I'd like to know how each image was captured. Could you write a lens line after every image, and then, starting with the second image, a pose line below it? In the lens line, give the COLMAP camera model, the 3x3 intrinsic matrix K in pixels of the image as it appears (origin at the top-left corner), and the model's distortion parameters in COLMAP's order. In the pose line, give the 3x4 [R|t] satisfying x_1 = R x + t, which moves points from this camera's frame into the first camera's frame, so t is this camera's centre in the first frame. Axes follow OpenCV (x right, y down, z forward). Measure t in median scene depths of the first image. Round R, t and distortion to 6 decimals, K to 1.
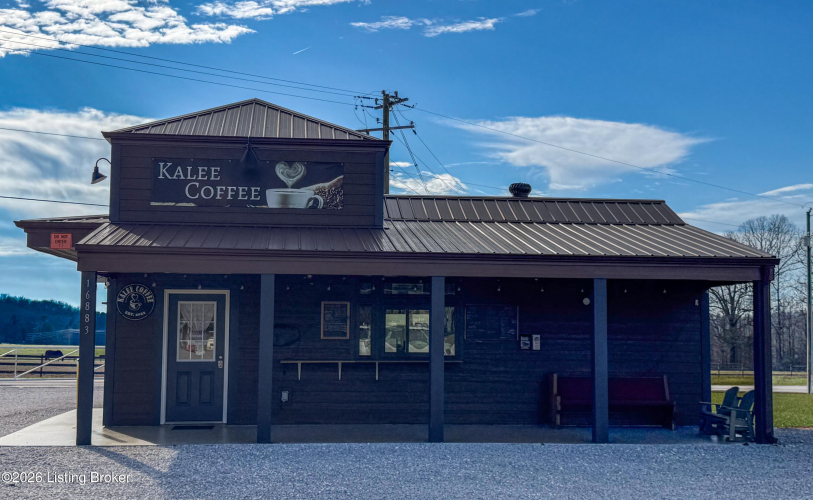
lens RADIAL K [[950.2, 0, 406.5], [0, 950.2, 250.0], [0, 0, 1]] dist [0.104706, -0.001348]
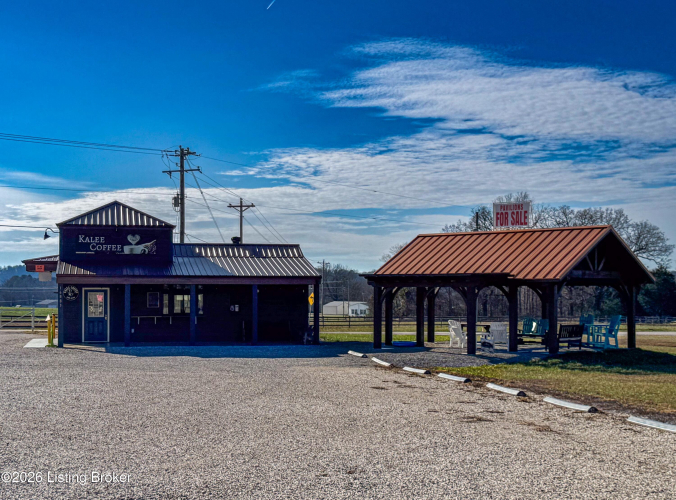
lens RADIAL K [[937.3, 0, 338.0], [0, 937.3, 250.0], [0, 0, 1]] dist [0.008280, -0.015314]
pose [[0.991615, -0.000421, 0.129225, 0.085042], [-0.004820, 0.999178, 0.040245, -0.152845], [-0.129136, -0.040530, 0.990798, -1.438107]]
